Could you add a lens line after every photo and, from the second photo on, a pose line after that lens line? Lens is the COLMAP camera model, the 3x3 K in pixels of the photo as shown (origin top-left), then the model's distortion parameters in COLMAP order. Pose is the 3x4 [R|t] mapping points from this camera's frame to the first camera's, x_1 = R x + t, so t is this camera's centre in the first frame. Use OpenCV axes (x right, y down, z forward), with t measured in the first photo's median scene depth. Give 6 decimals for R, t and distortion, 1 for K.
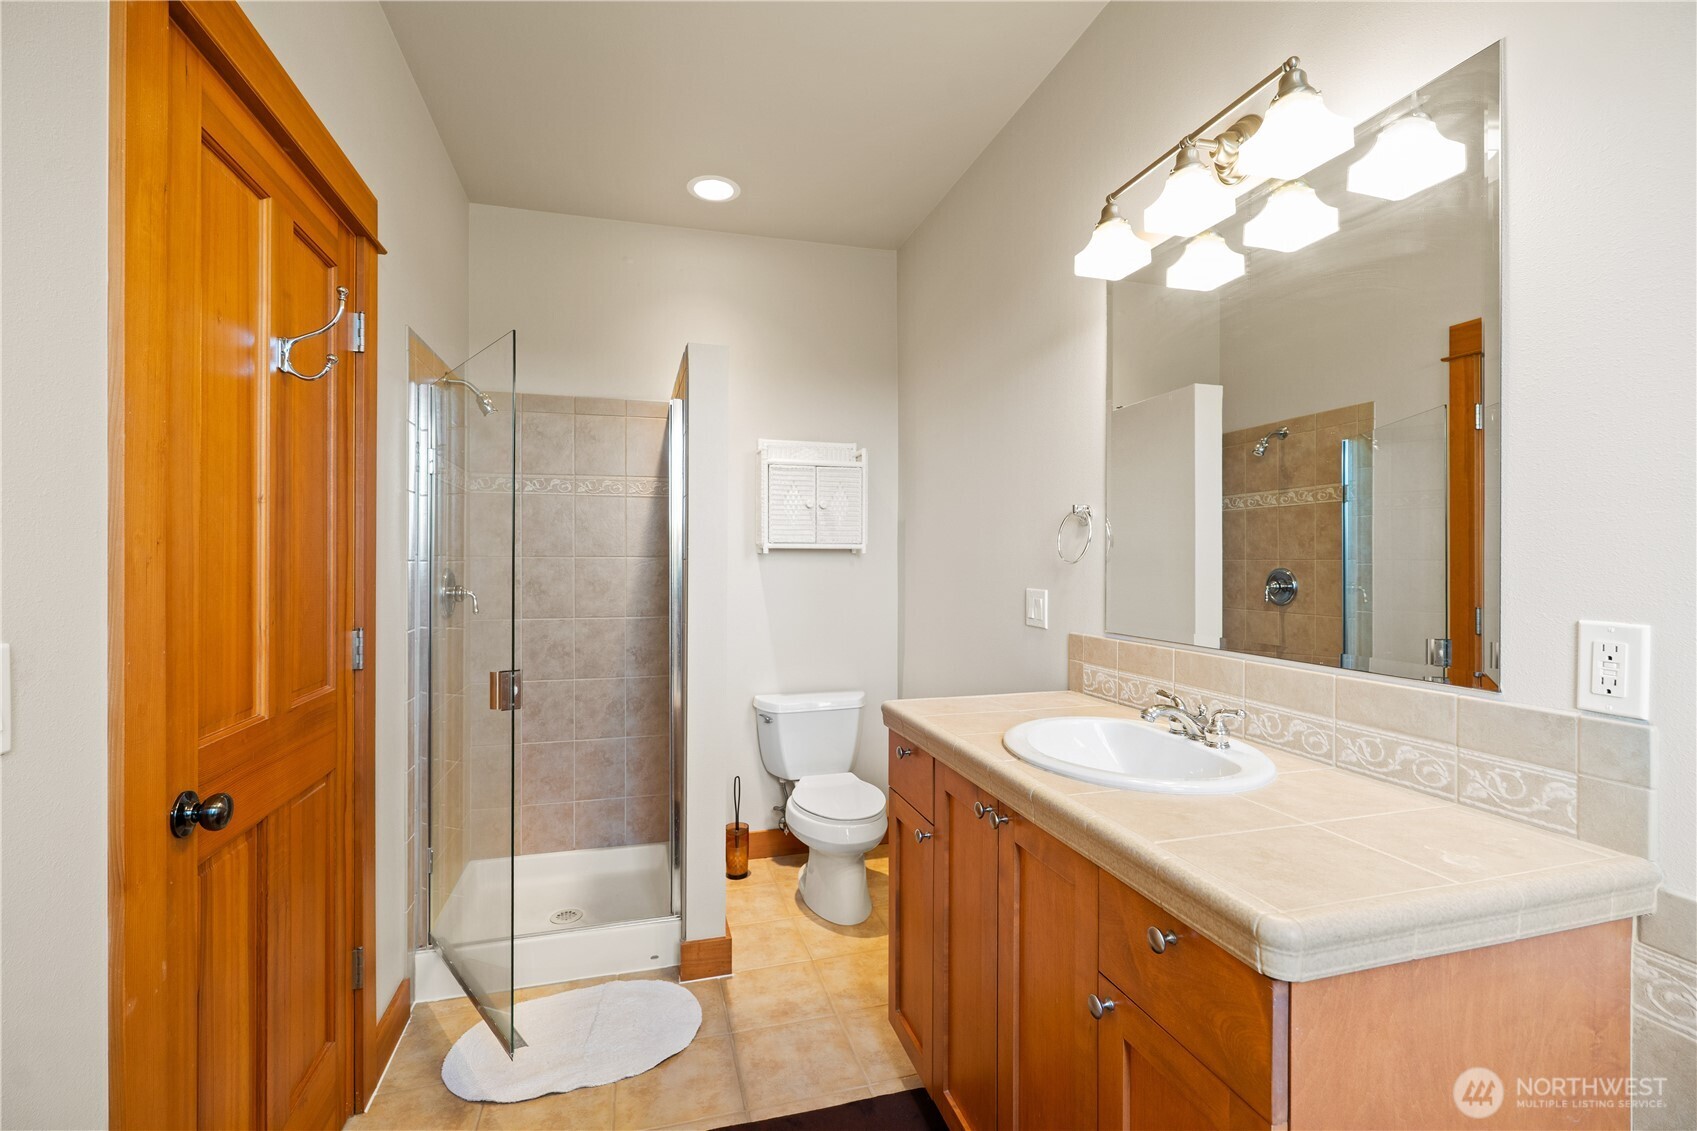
lens RADIAL K [[747.8, 0, 860.6], [0, 747.8, 561.0], [0, 0, 1]] dist [-0.004829, 0.001359]
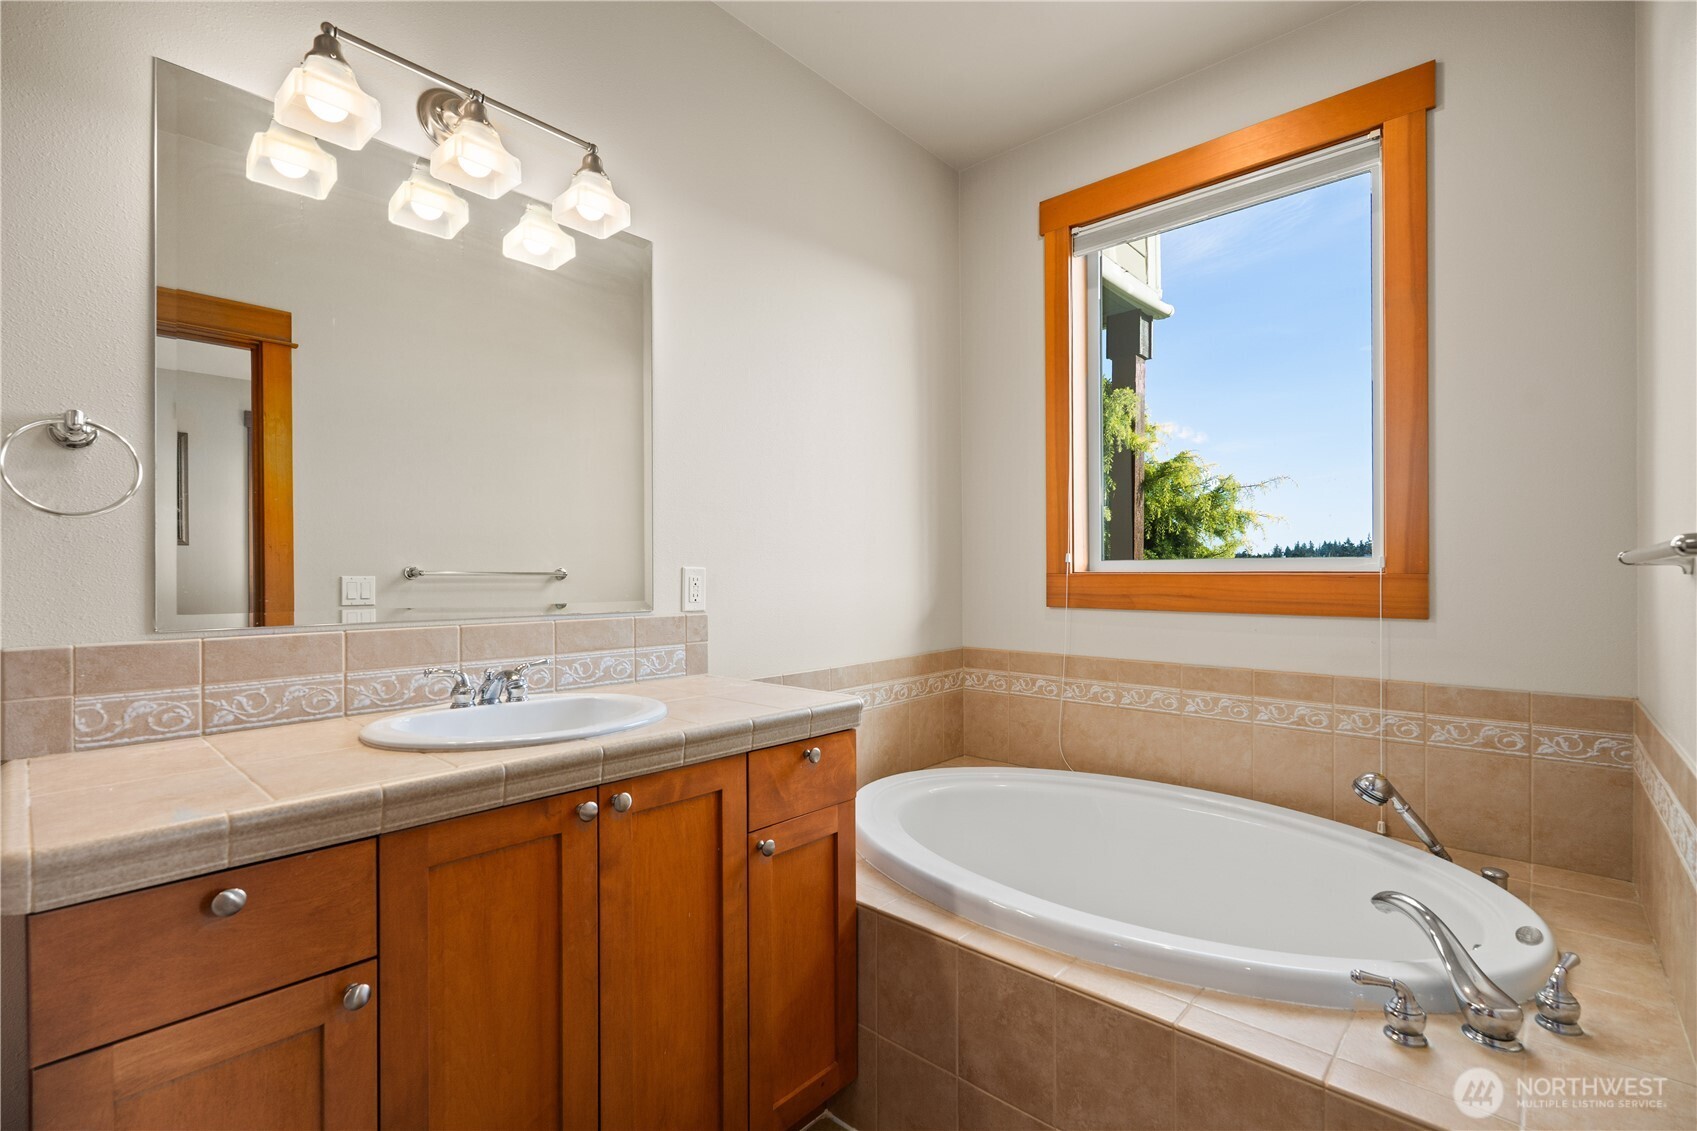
lens RADIAL K [[747.8, 0, 854.6], [0, 747.8, 568.2], [0, 0, 1]] dist [-0.004829, 0.001359]
pose [[-0.507497, -0.002859, 0.861649, -0.816688], [-0.003382, 0.999993, 0.001326, 0.064793], [-0.861647, -0.002241, -0.507504, 1.334820]]
